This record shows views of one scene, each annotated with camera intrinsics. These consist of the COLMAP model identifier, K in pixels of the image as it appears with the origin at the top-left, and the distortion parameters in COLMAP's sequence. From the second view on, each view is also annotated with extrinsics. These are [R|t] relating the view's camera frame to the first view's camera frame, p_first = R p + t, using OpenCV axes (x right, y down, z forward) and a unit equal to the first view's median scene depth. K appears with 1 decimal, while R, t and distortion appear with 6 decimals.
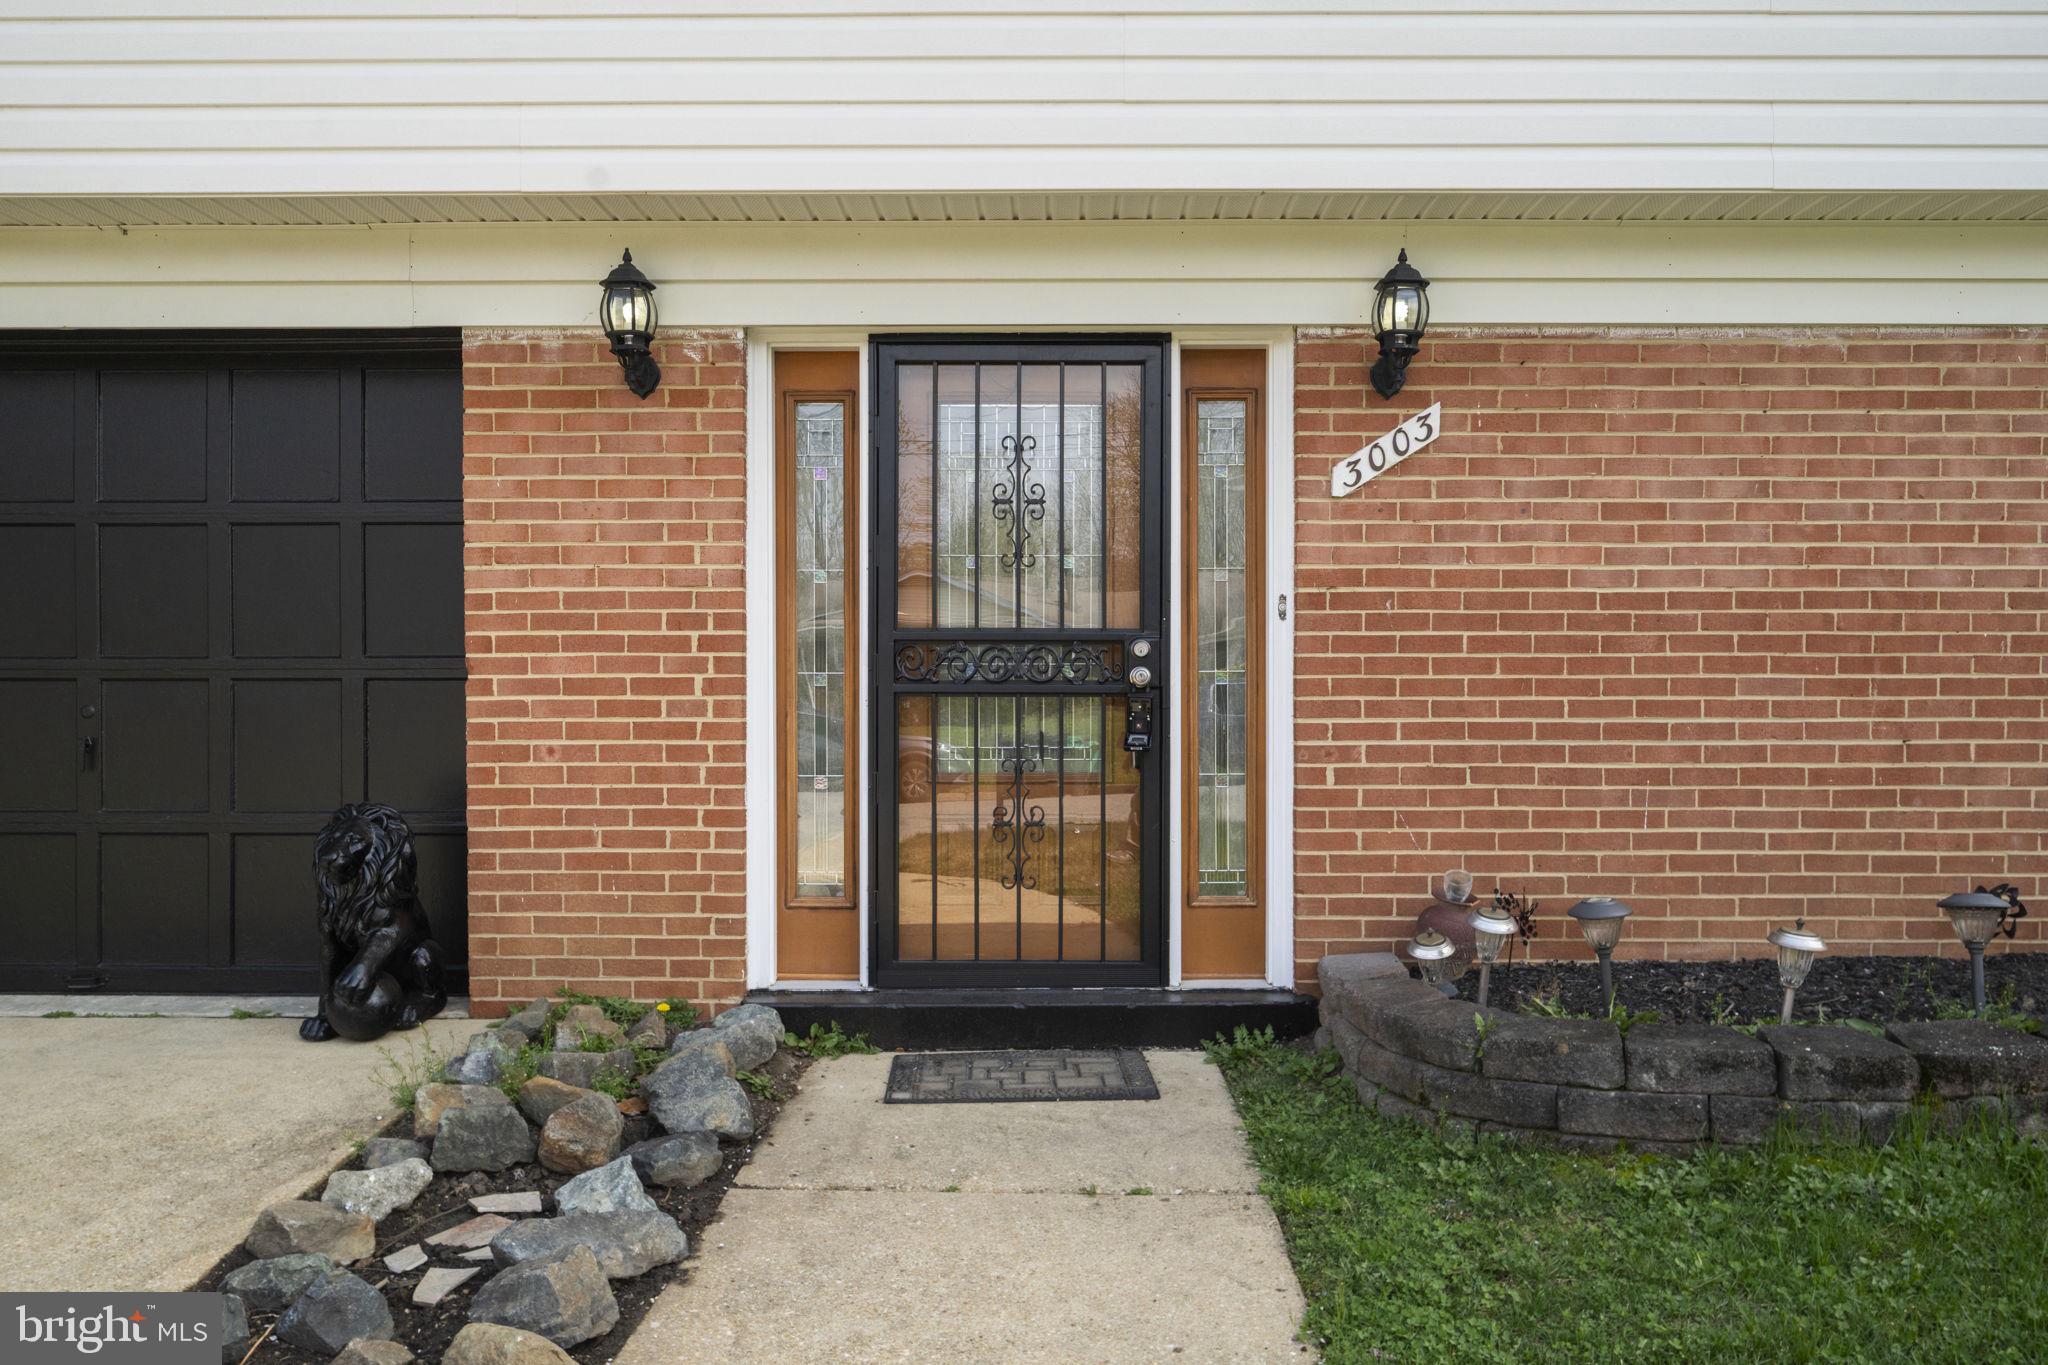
lens RADIAL K [[1442.9, 0, 992.0], [0, 1442.9, 714.0], [0, 0, 1]] dist [-0.004046, -0.002535]
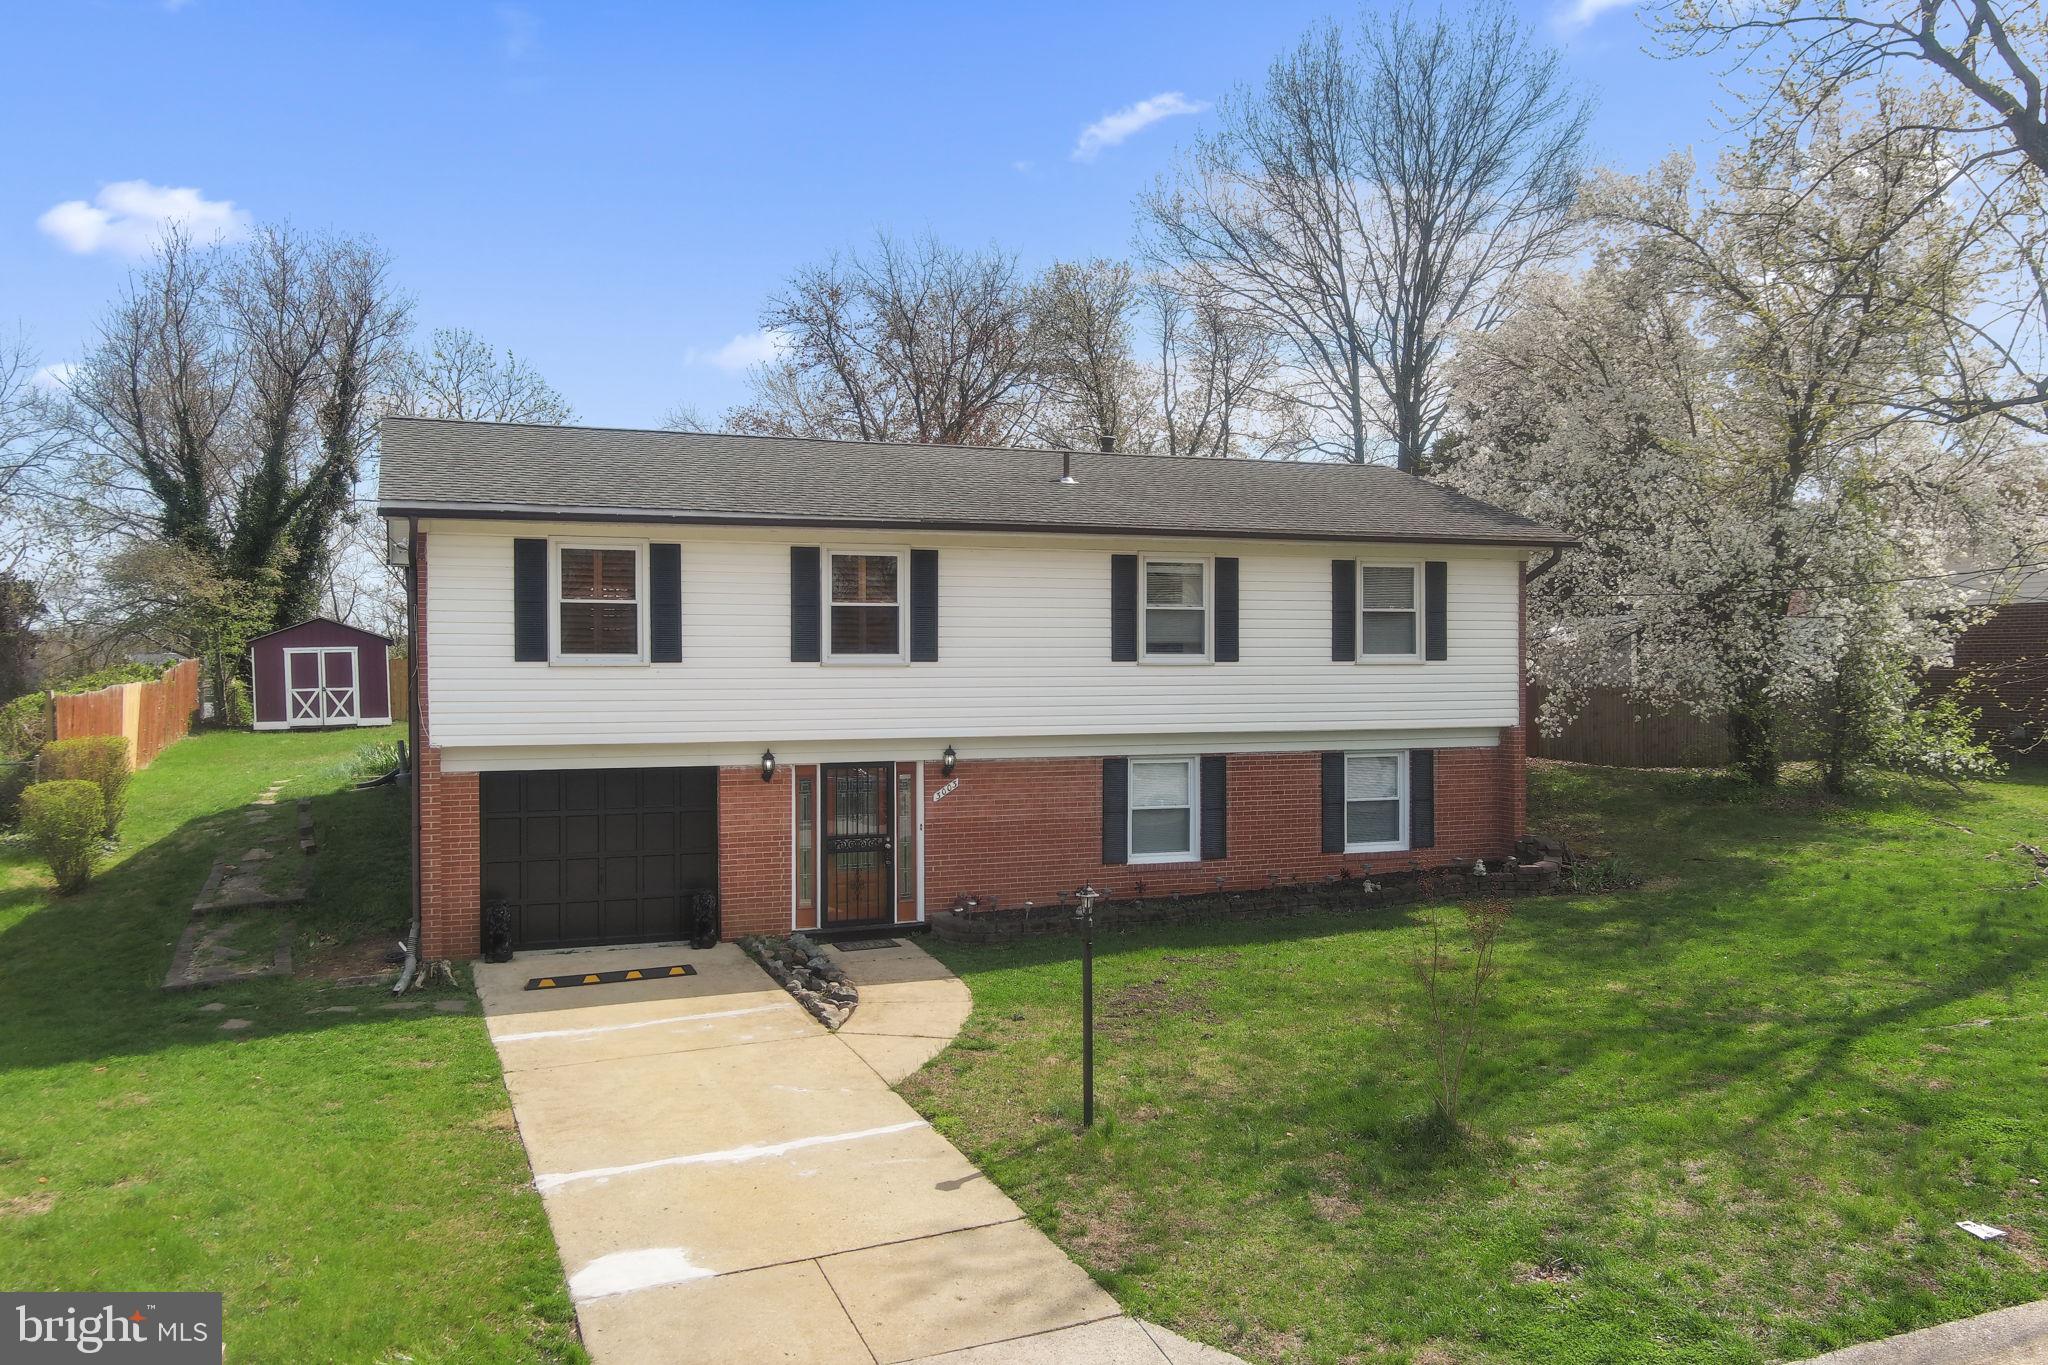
lens RADIAL K [[1560.8, 0, 1024.0], [0, 1560.8, 682.5], [0, 0, 1]] dist [0.007460, -0.002034]
pose [[0.929687, -0.007444, 0.368274, -1.199369], [0.008758, 0.999960, -0.001895, -0.494490], [-0.368245, 0.004987, 0.929715, -3.343679]]
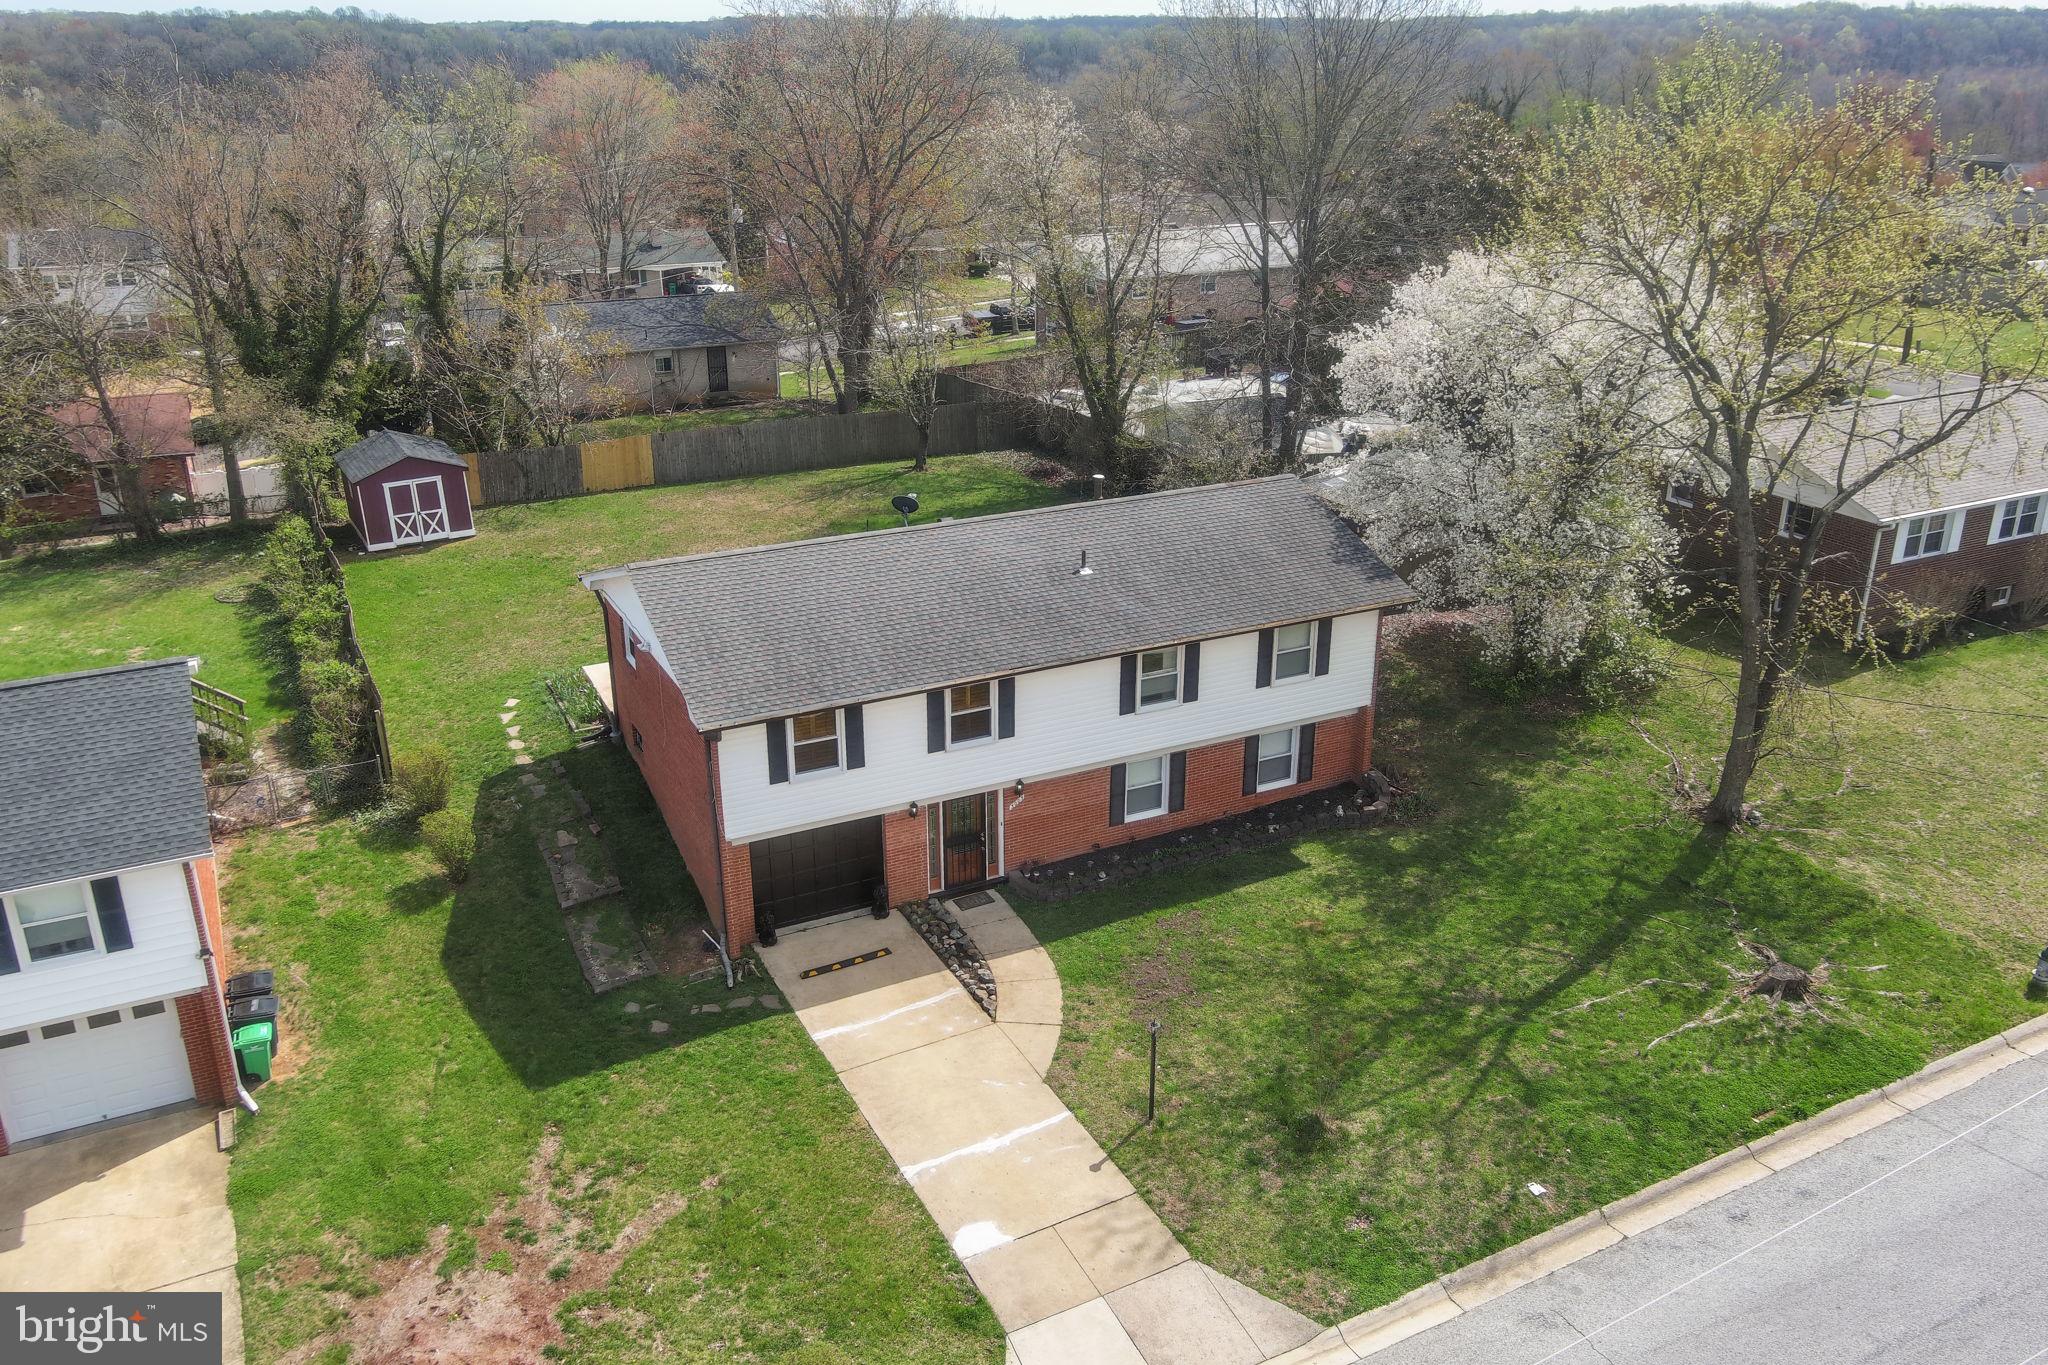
lens RADIAL K [[1560.8, 0, 1024.0], [0, 1560.8, 682.5], [0, 0, 1]] dist [0.007460, -0.002034]
pose [[0.890375, -0.171145, 0.421832, -2.698223], [0.006795, 0.931531, 0.363598, -3.389296], [-0.455178, -0.320872, 0.830575, -4.920740]]
